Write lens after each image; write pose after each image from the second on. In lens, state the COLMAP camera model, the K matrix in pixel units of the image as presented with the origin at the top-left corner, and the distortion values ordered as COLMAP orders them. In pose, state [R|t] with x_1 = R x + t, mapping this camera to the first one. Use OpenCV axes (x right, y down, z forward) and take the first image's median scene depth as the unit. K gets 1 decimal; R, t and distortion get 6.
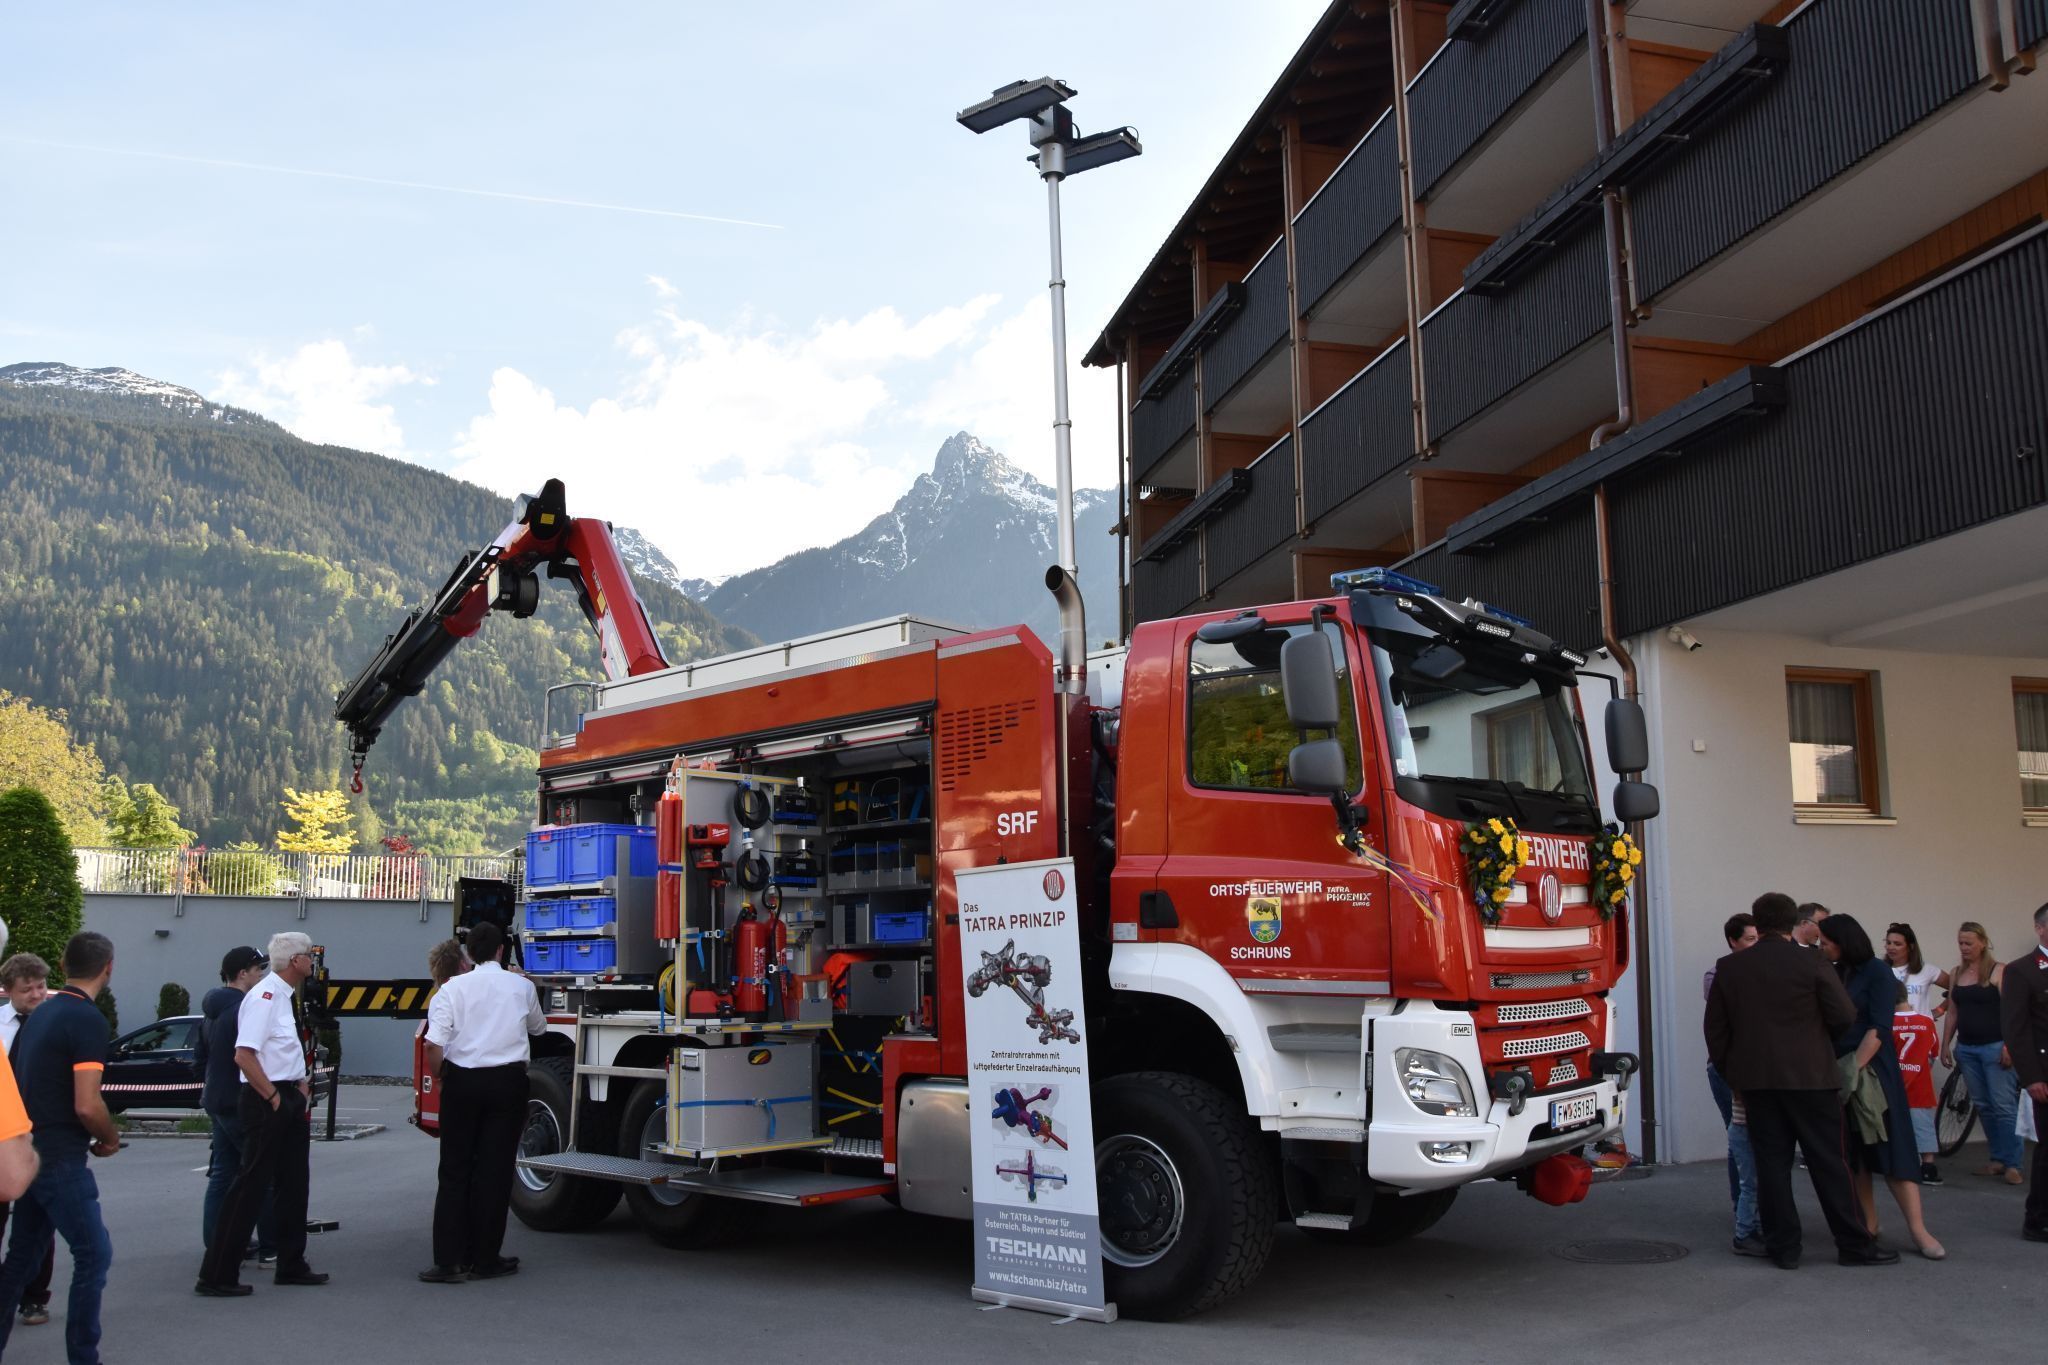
lens RADIAL K [[1694.1, 0, 1015.8], [0, 1694.1, 678.3], [0, 0, 1]] dist [-0.156387, 0.103318]
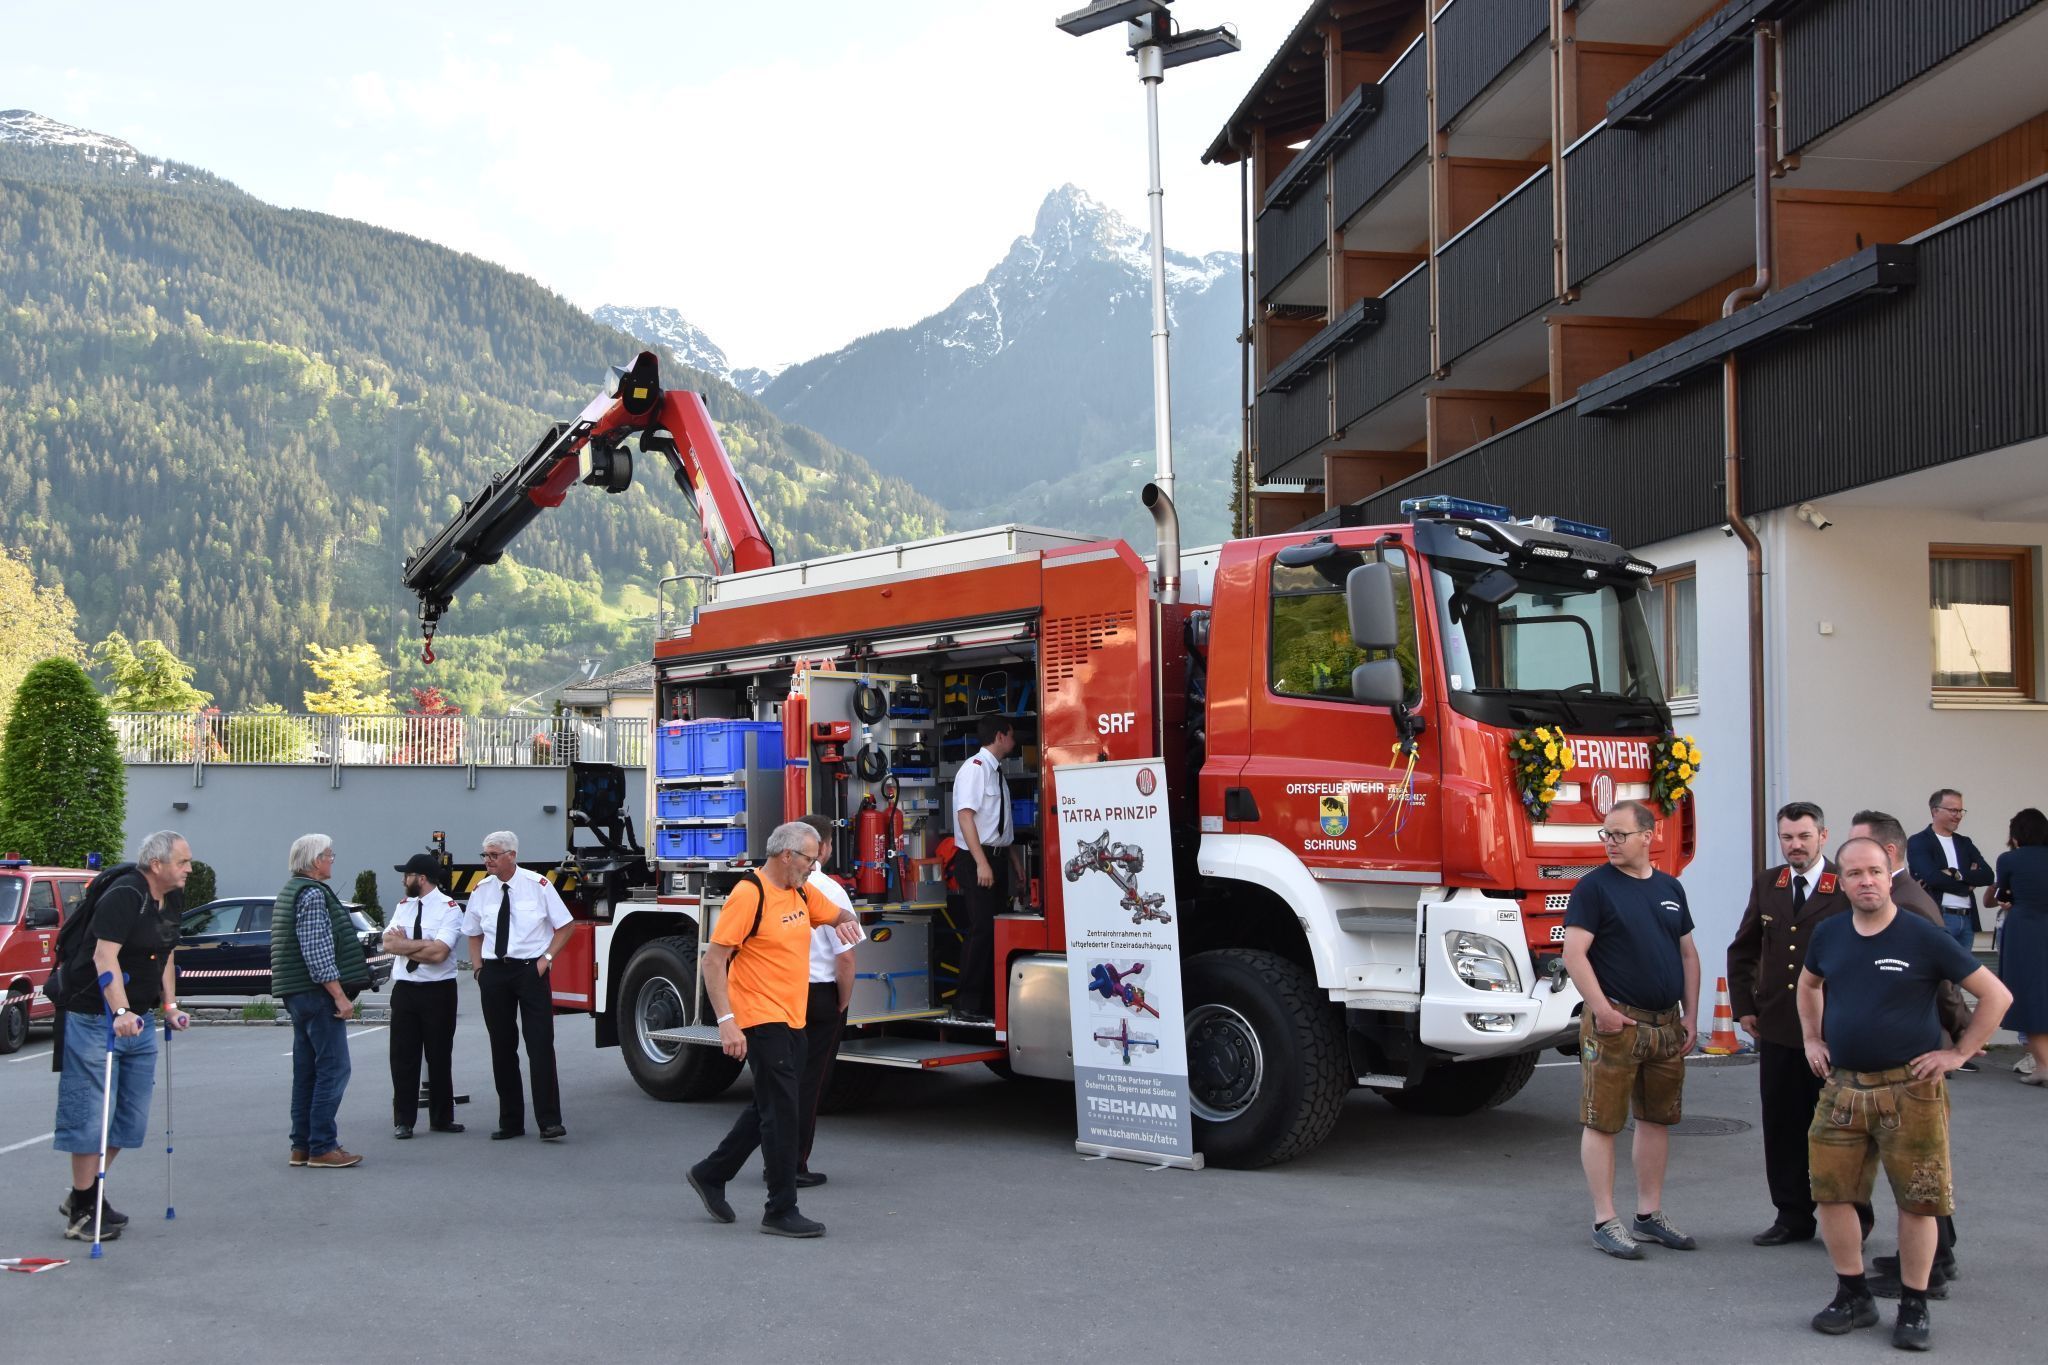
lens RADIAL K [[1997.2, 0, 1016.2], [0, 1997.2, 696.9], [0, 0, 1]] dist [-0.030008, 0.000000]
pose [[0.998271, -0.001792, -0.058744, 0.011090], [0.007834, 0.994673, 0.102785, -0.057235], [0.058247, -0.103068, 0.992967, -0.253757]]
